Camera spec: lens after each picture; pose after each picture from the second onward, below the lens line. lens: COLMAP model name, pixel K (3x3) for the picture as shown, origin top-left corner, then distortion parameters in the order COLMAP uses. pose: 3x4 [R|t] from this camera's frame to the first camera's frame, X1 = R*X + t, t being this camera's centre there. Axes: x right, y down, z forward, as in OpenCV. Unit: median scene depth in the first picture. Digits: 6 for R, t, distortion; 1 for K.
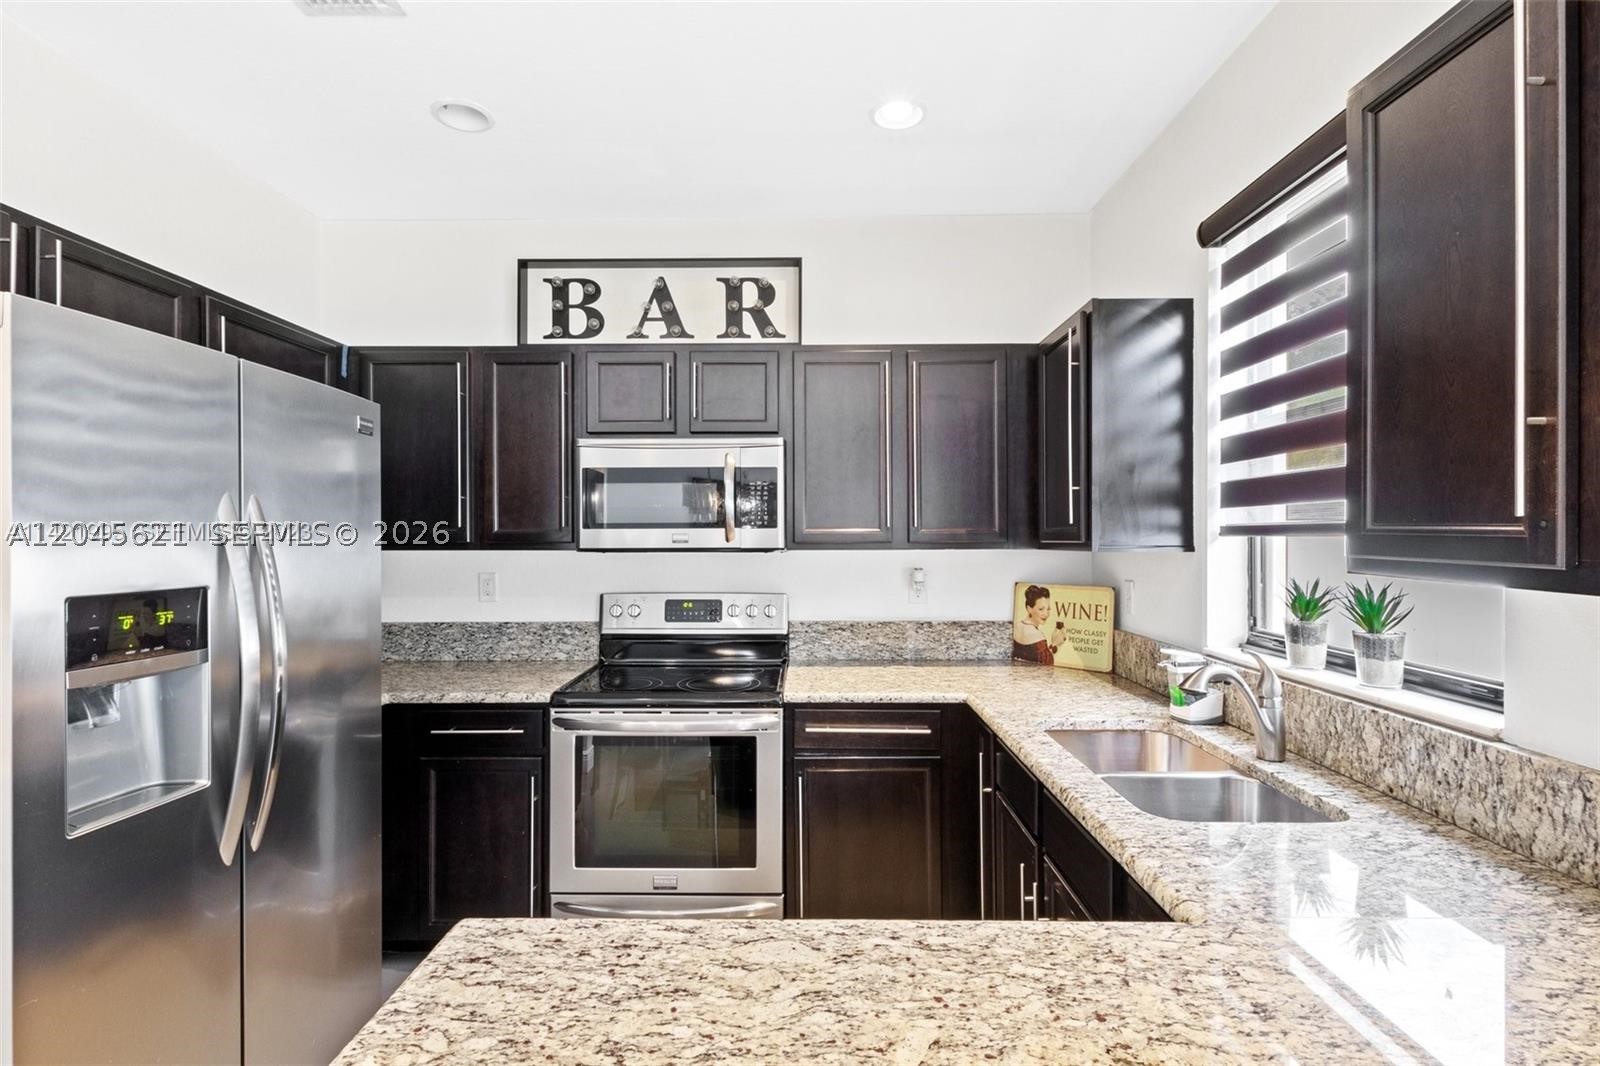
lens RADIAL K [[734.4, 0, 802.7], [0, 734.4, 537.3], [0, 0, 1]] dist [0.004766, -0.004628]
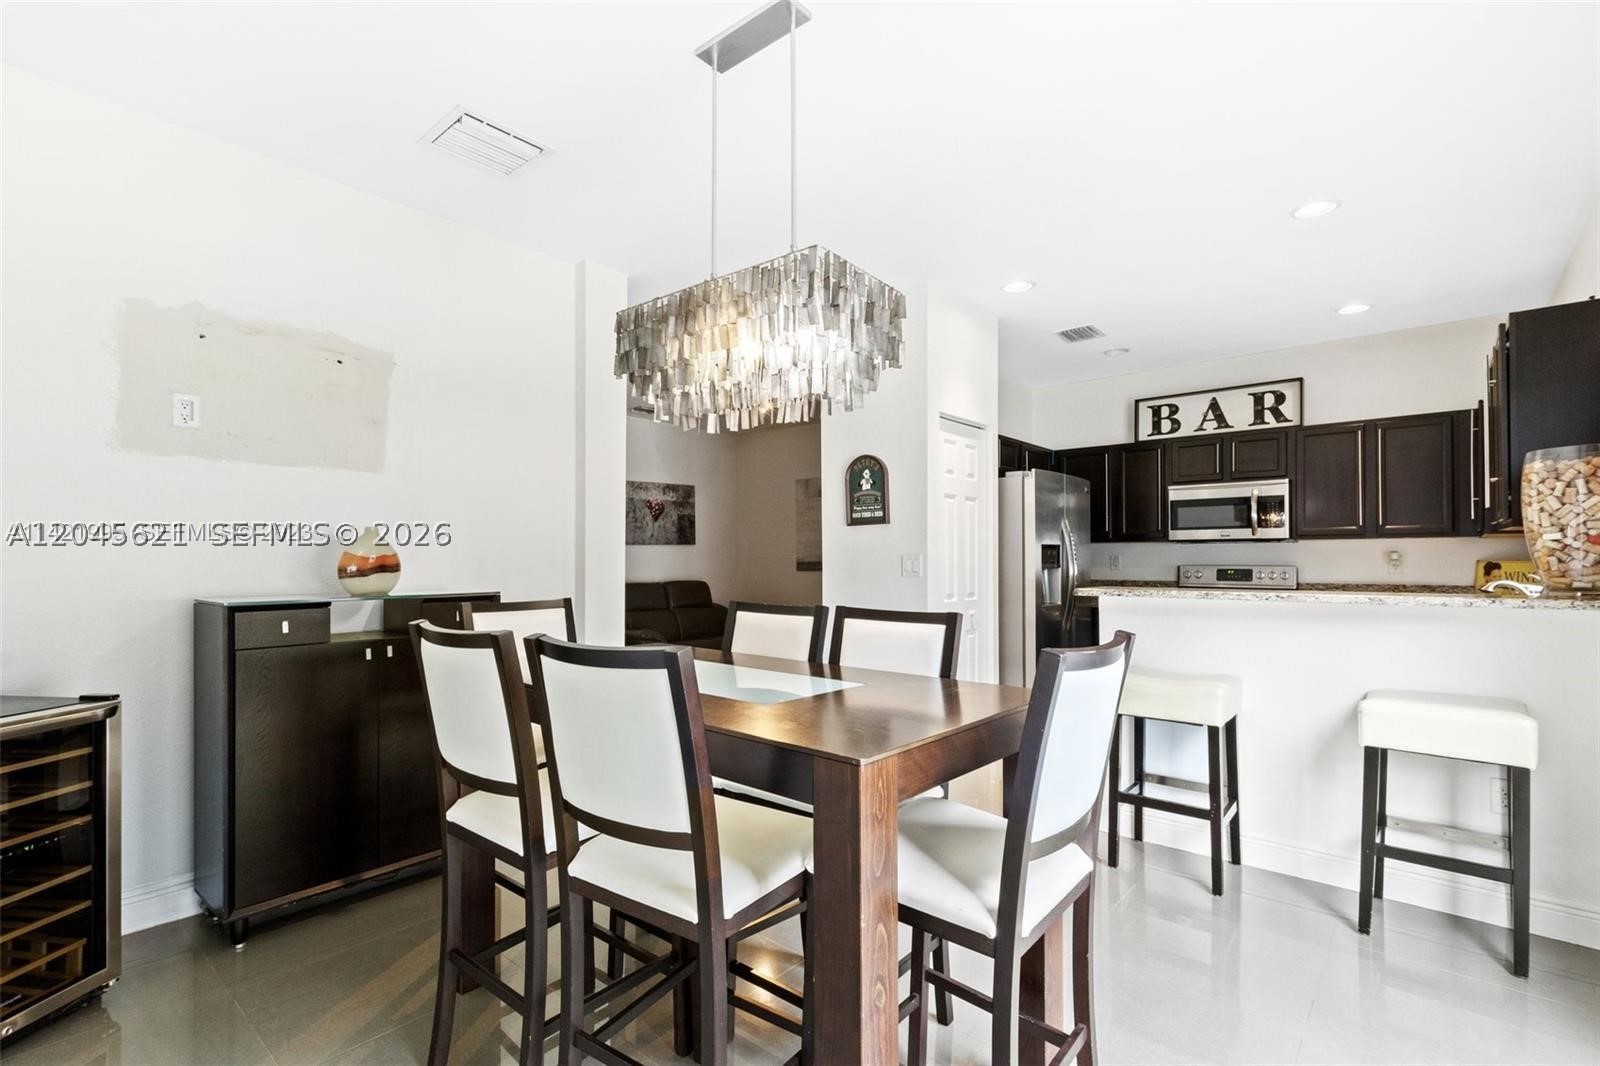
lens RADIAL K [[729.2, 0, 799.0], [0, 729.2, 549.9], [0, 0, 1]] dist [0.001637, 0.000136]
pose [[0.760639, -0.005898, -0.649148, 0.213827], [-0.005041, 0.999875, -0.014992, 0.073276], [0.649155, 0.014675, 0.760514, -1.125397]]
